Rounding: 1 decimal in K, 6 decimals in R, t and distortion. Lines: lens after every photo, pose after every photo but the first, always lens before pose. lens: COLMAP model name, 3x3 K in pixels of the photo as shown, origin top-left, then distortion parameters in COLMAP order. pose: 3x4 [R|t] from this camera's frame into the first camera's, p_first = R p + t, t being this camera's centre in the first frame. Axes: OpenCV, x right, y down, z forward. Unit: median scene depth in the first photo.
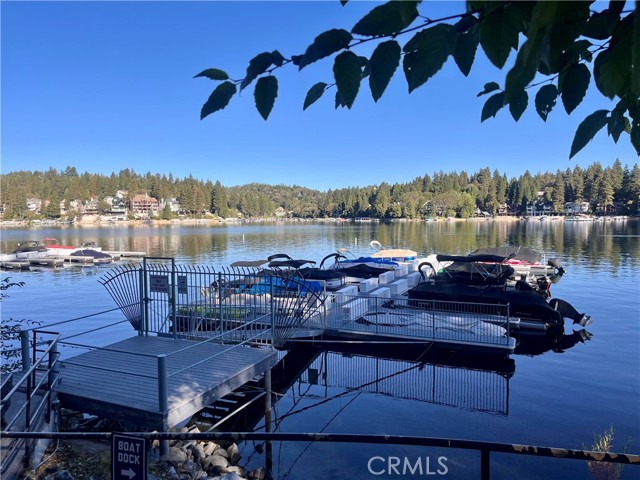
lens RADIAL K [[477.2, 0, 320.0], [0, 477.2, 240.0], [0, 0, 1]] dist [0.071296, -0.136360]
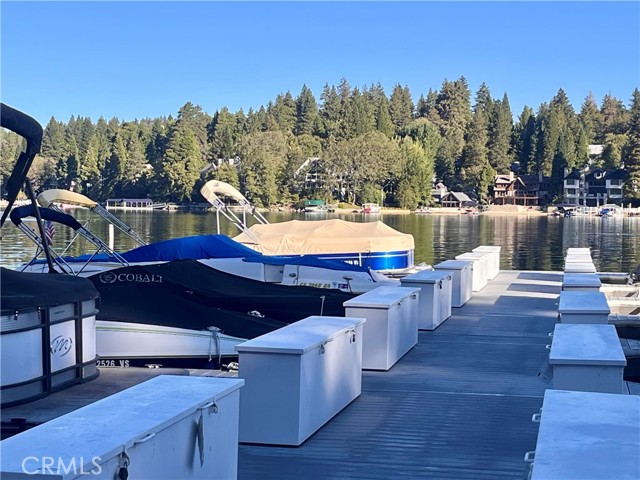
lens RADIAL K [[1275.4, 0, 320.0], [0, 1275.4, 240.0], [0, 0, 1]] dist [0.076012, 0.116395]
pose [[0.971339, 0.019129, 0.236929, 0.005110], [-0.013054, 0.999545, -0.027185, 0.005758], [-0.237341, 0.023313, 0.971147, 0.063331]]
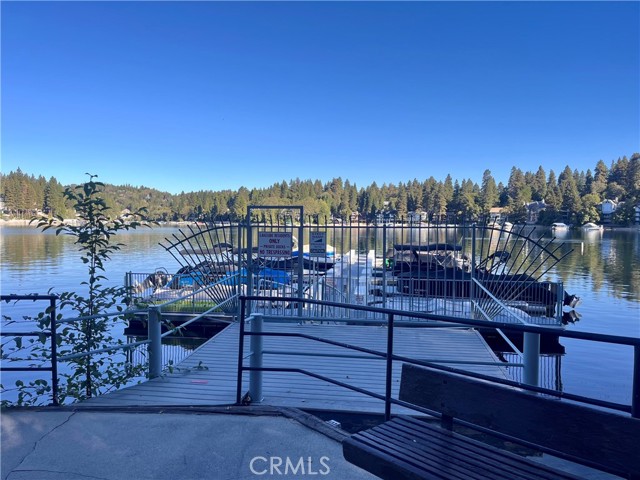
lens RADIAL K [[477.2, 0, 320.0], [0, 477.2, 240.0], [0, 0, 1]] dist [0.071296, -0.136360]
pose [[0.952639, 0.008009, 0.303998, -0.015379], [-0.004089, 0.999900, -0.013530, 0.002783], [-0.304076, 0.011646, 0.952577, 0.009982]]
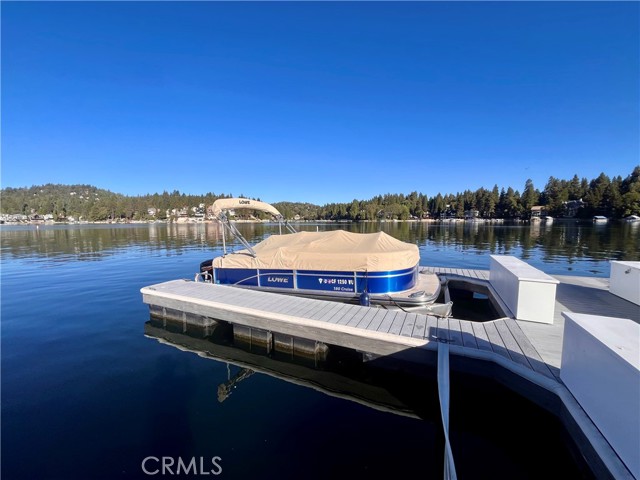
lens RADIAL K [[251.7, 0, 320.0], [0, 251.7, 240.0], [0, 0, 1]] dist [0.001150, 0.000054]
pose [[0.999933, 0.006203, -0.009737, 0.019729], [-0.005949, 0.999647, 0.025907, 0.002438], [0.009894, -0.025847, 0.999617, 0.111124]]
